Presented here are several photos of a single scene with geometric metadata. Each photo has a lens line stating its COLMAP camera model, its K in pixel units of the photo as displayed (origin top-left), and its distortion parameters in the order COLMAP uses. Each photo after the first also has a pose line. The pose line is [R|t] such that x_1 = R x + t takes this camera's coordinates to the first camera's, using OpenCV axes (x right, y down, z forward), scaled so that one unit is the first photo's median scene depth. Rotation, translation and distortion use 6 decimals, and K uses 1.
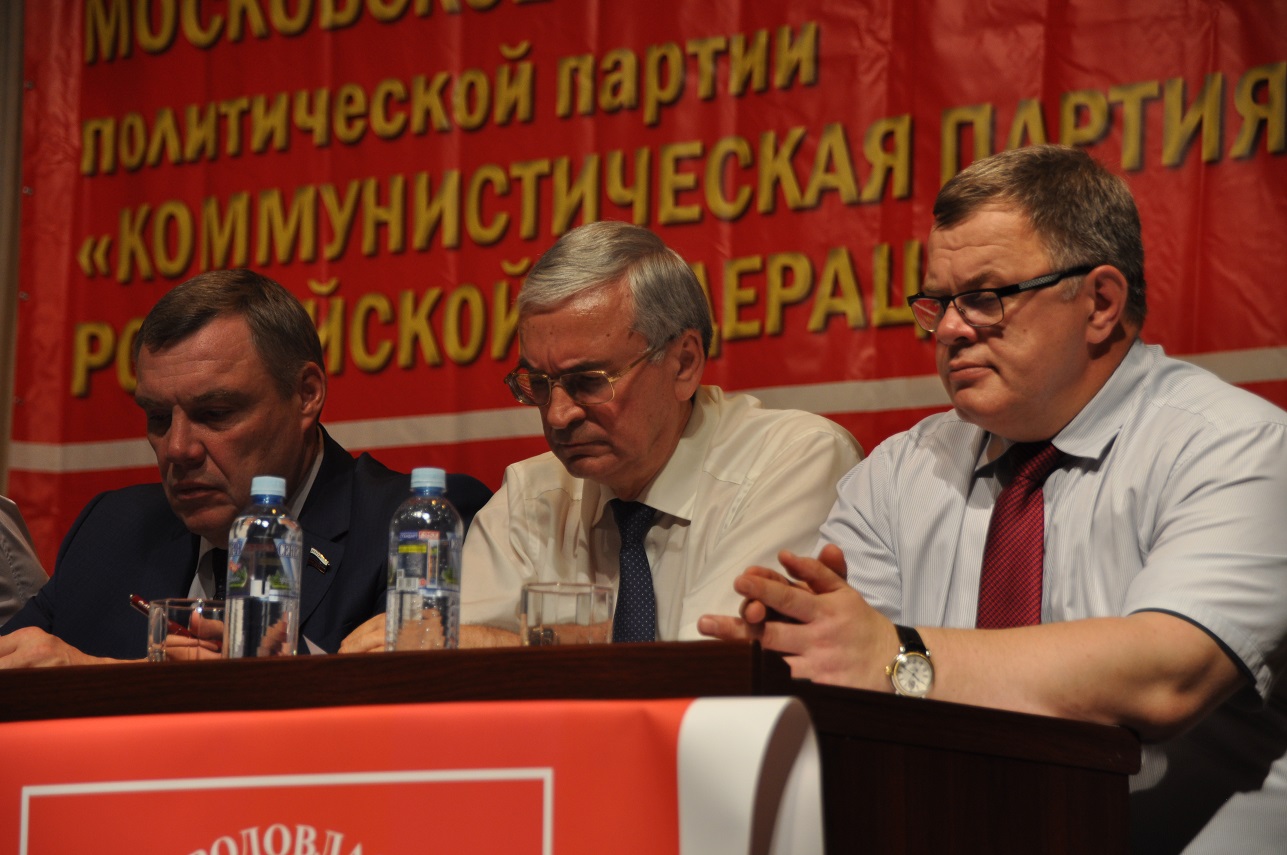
lens RADIAL K [[4650.3, 0, 620.3], [0, 4650.3, 431.6], [0, 0, 1]] dist [1.597418, -1.191150]
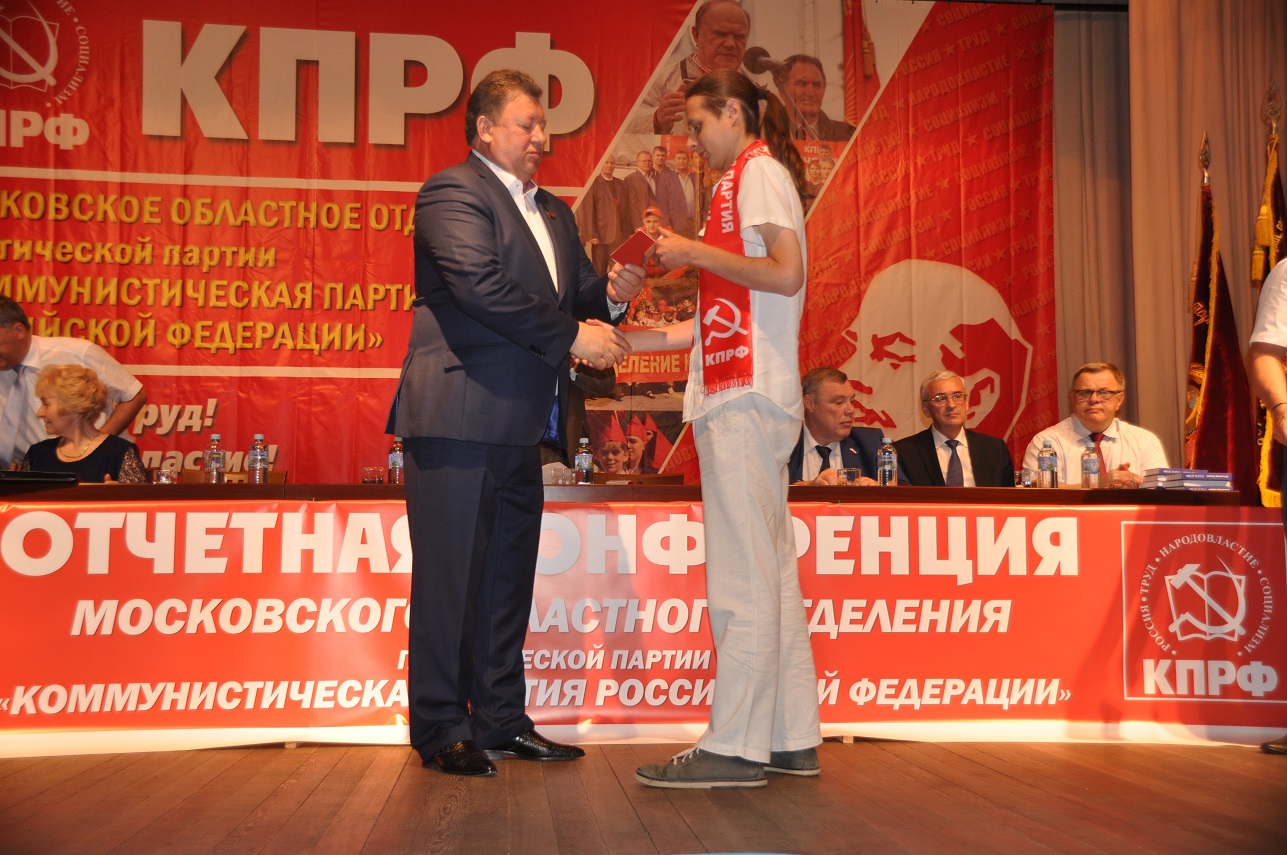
lens RADIAL K [[1408.2, 0, 636.0], [0, 1408.2, 430.3], [0, 0, 1]] dist [-0.004103, 0.455466]
pose [[0.737118, 0.046150, 0.674186, -0.379232], [-0.069600, 0.997544, 0.007813, 0.007205], [-0.672170, -0.052682, 0.738520, 0.155587]]
